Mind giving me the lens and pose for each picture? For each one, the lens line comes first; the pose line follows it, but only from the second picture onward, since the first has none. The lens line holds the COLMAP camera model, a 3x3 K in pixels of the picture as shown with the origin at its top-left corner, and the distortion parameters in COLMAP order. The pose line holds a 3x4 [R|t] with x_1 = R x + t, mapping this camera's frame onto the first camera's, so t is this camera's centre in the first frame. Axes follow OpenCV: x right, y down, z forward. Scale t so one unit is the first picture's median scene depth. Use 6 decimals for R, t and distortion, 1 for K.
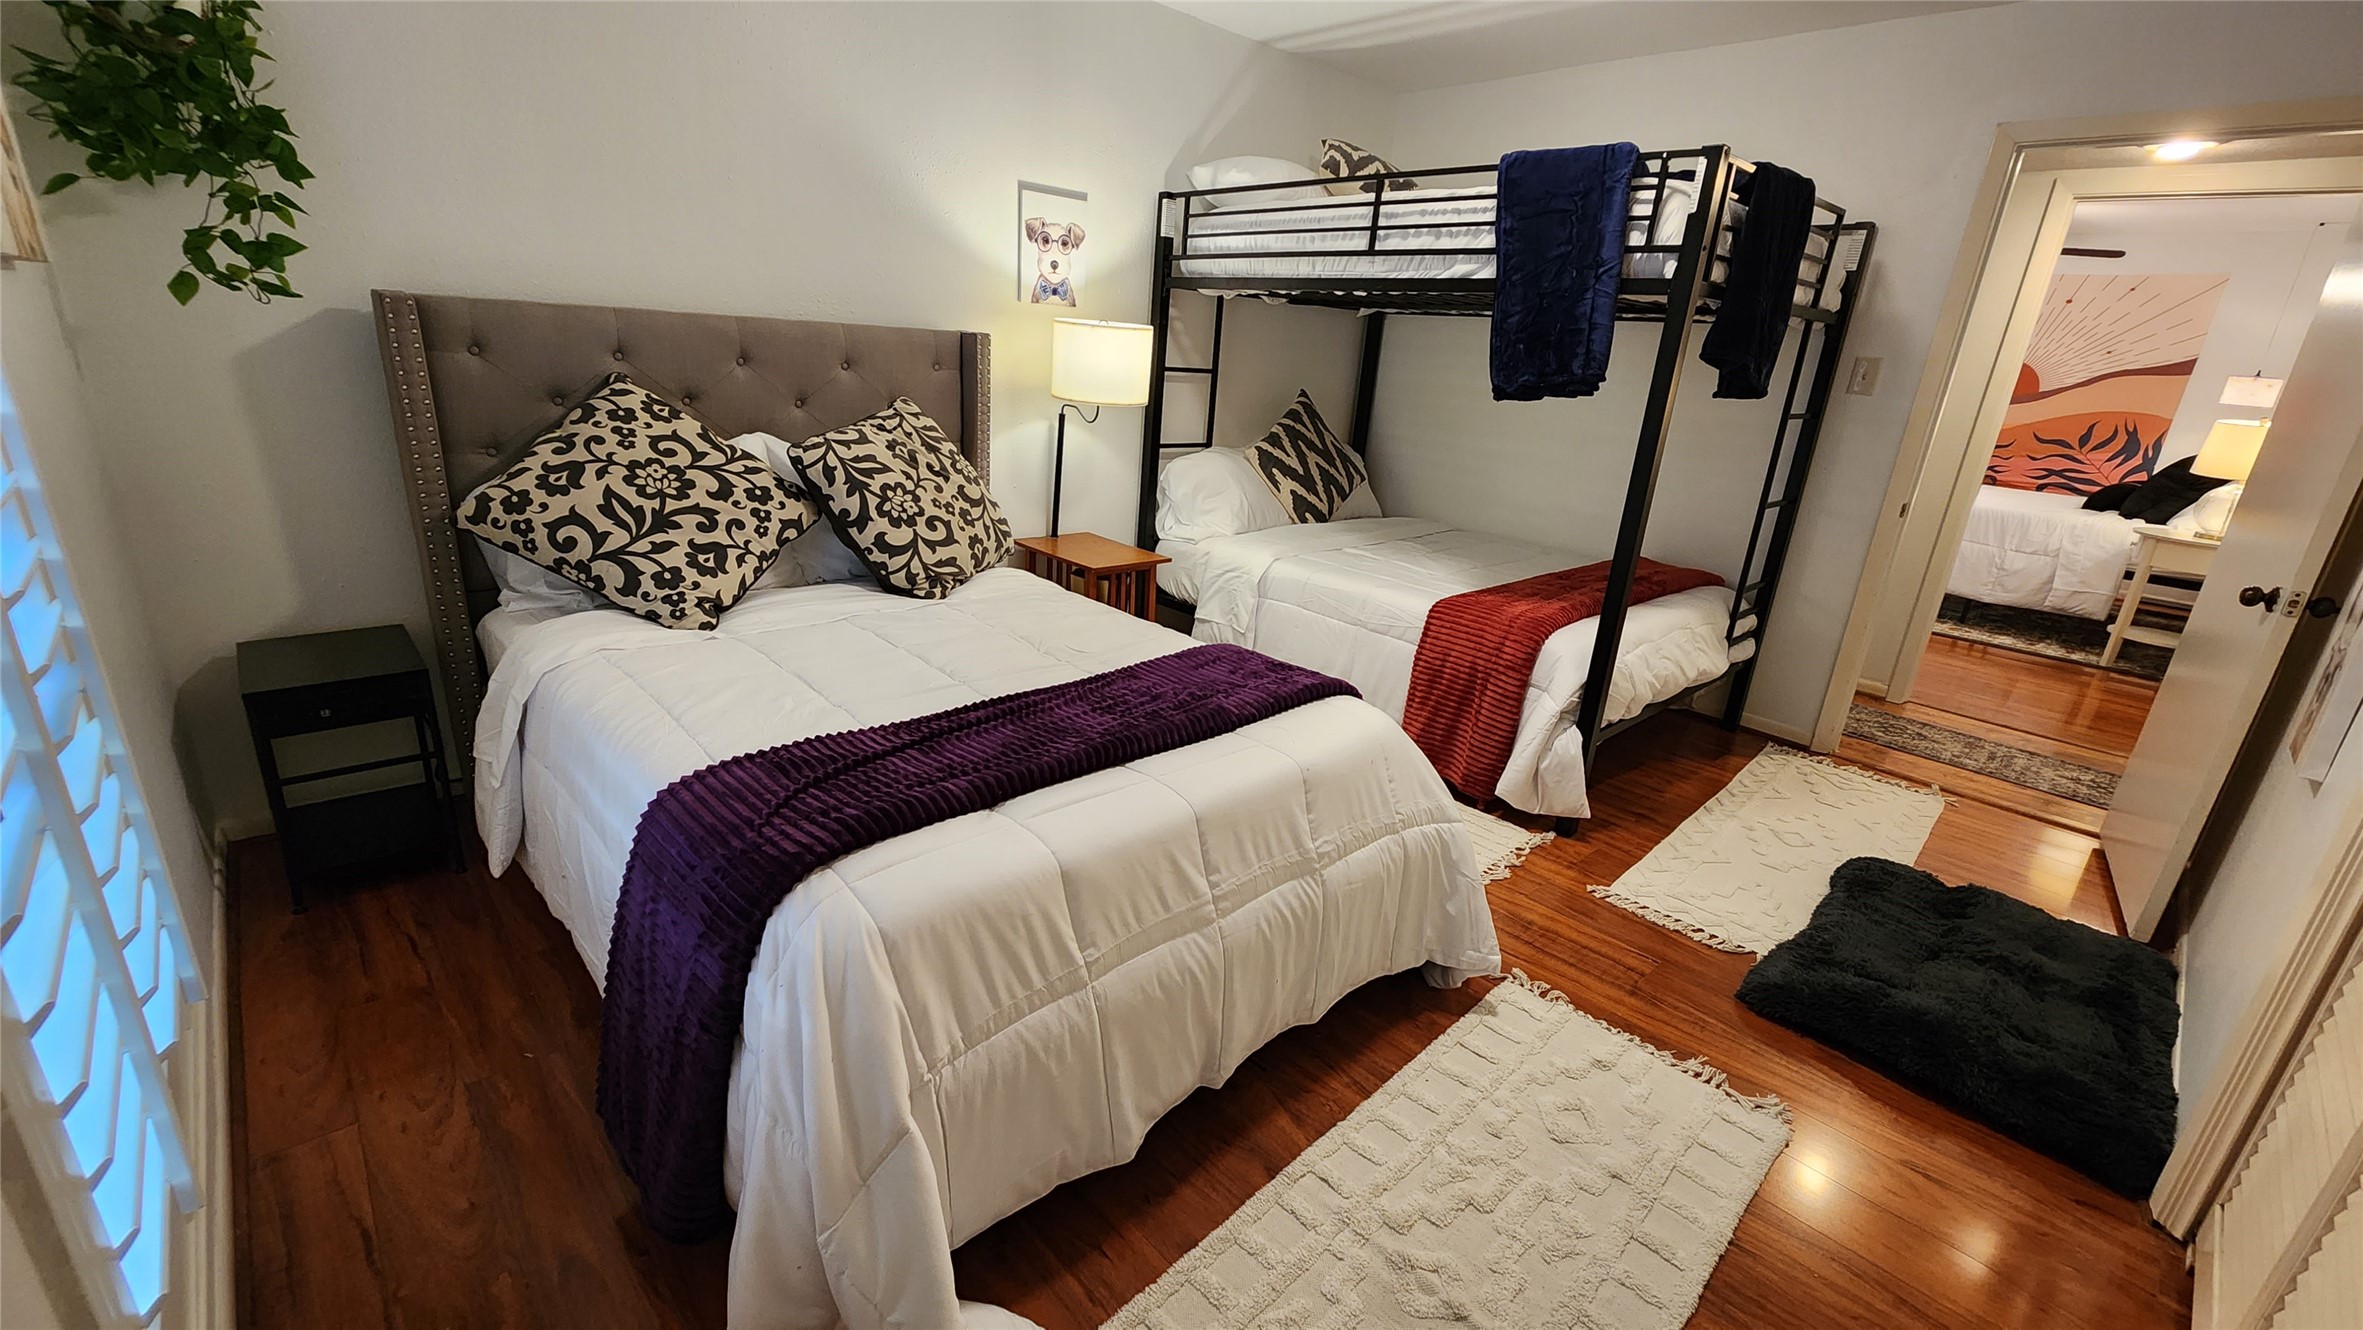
lens RADIAL K [[956.9, 0, 1181.5], [0, 956.9, 665.0], [0, 0, 1]] dist [0.000873, 0.000212]
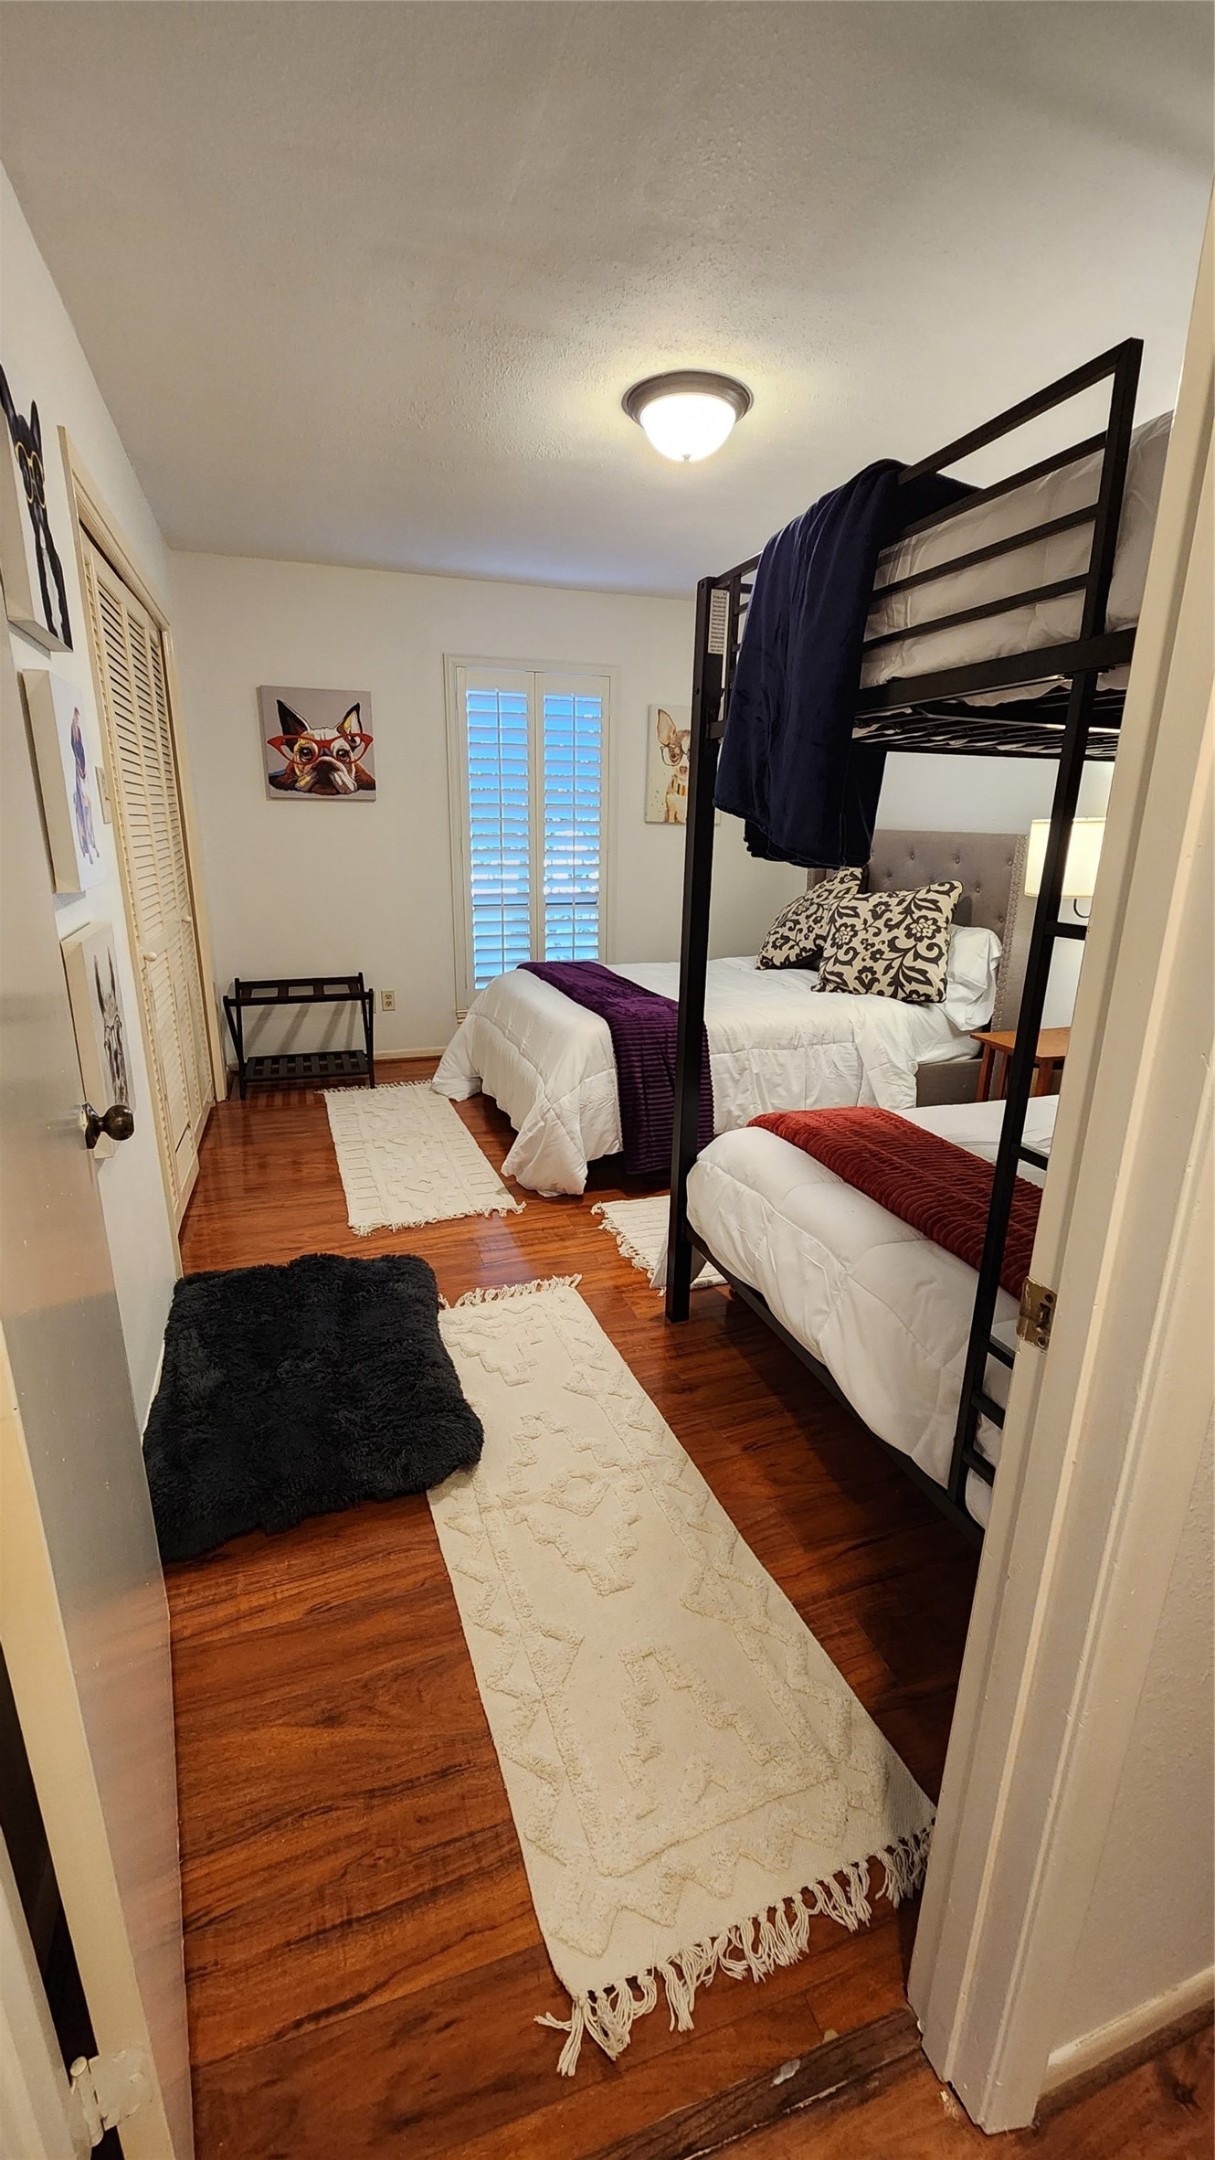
lens RADIAL K [[874.7, 0, 607.5], [0, 874.7, 1080.0], [0, 0, 1]] dist [0.000873, 0.000212]
pose [[-0.402186, 0.197673, -0.893964, 1.196705], [-0.328529, 0.880230, 0.342438, -0.314374], [0.854585, 0.431417, -0.289075, 1.134346]]
